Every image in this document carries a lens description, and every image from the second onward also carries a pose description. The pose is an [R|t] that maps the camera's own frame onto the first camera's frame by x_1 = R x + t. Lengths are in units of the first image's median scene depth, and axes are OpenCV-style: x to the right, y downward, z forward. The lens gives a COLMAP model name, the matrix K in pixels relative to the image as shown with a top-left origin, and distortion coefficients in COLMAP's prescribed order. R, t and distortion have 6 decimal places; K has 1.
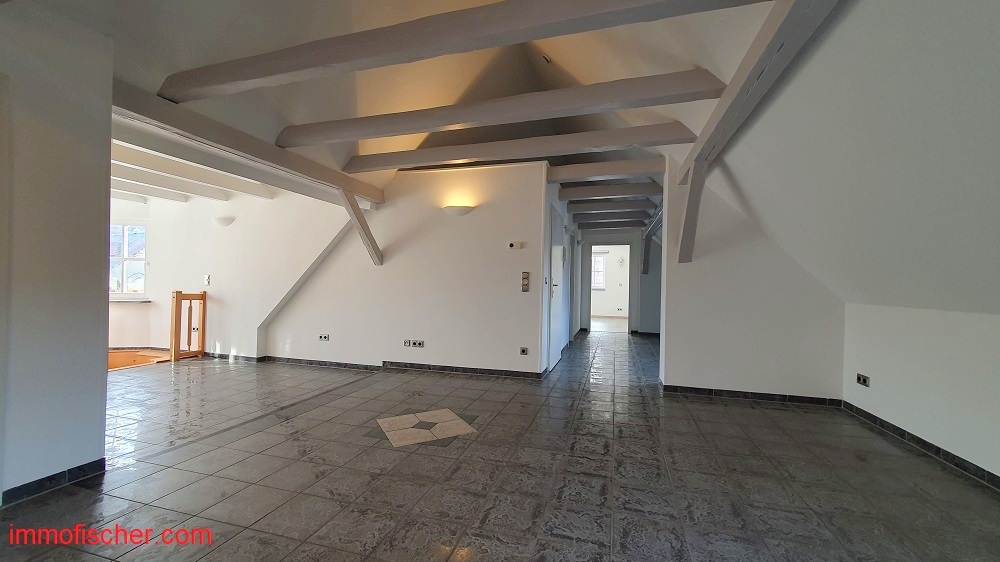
lens RADIAL K [[396.4, 0, 494.4], [0, 396.4, 283.3], [0, 0, 1]] dist [0.011167, -0.000120]
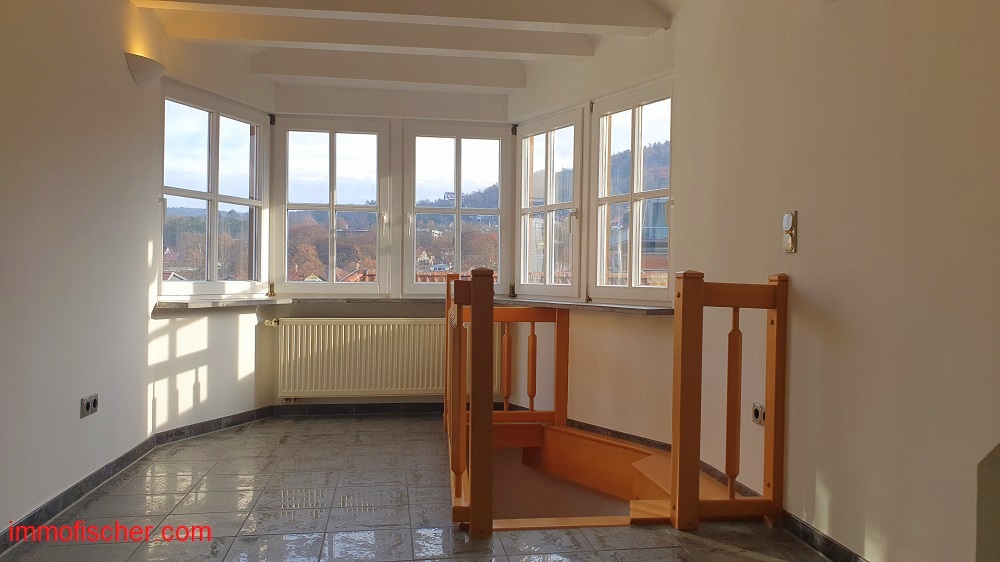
lens RADIAL K [[784.1, 0, 500.0], [0, 784.1, 282.6], [0, 0, 1]] dist [0.029917, -0.023541]
pose [[0.421259, -0.003879, -0.906932, -0.342055], [-0.008048, 0.999935, -0.008015, 0.029947], [0.906905, 0.010675, 0.421201, 0.620272]]
